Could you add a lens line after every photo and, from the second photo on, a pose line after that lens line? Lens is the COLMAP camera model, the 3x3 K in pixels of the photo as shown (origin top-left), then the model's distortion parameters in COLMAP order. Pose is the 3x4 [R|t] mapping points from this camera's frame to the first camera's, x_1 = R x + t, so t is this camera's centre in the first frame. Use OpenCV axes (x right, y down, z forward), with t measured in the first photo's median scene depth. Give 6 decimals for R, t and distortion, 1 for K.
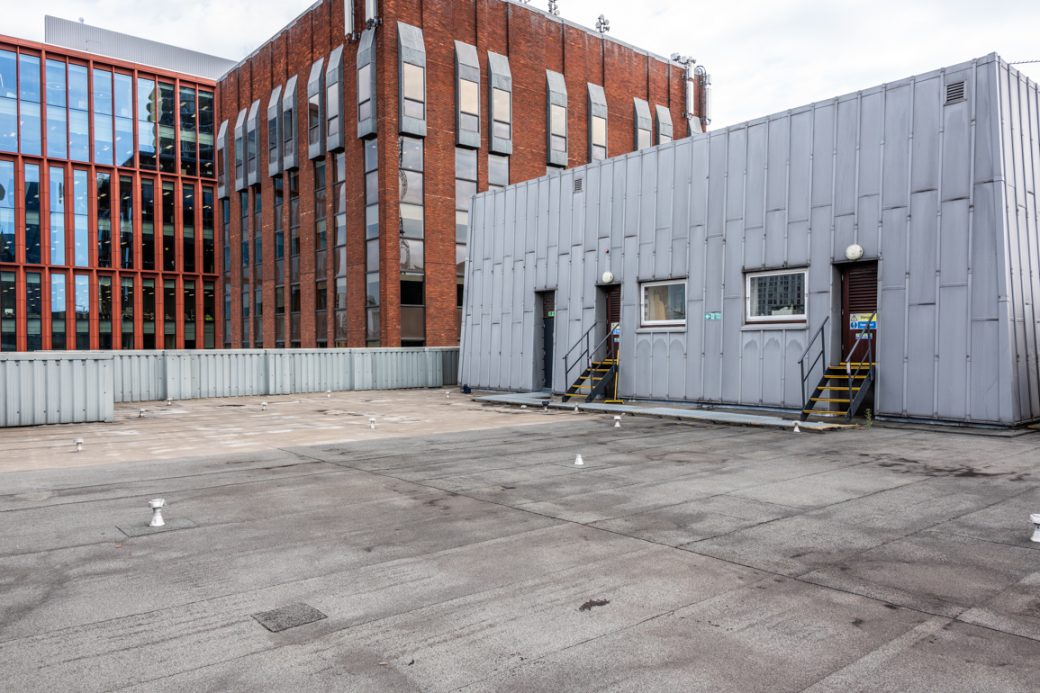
lens RADIAL K [[677.6, 0, 520.0], [0, 677.6, 346.5], [0, 0, 1]] dist [0.005229, -0.001188]
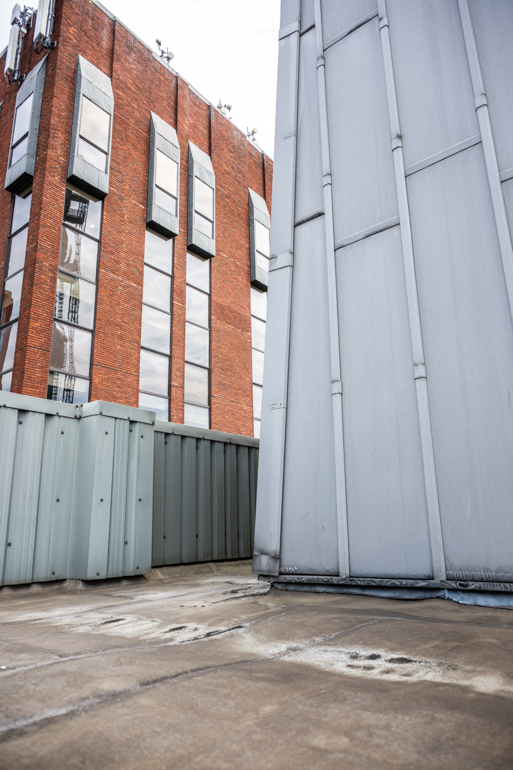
lens RADIAL K [[505.2, 0, 256.5], [0, 505.2, 385.0], [0, 0, 1]] dist [-0.005421, -0.004368]
pose [[0.983358, 0.033677, 0.178528, -0.069641], [0.016918, 0.961424, -0.274550, 0.028222], [-0.180887, 0.273001, 0.944855, 0.507217]]
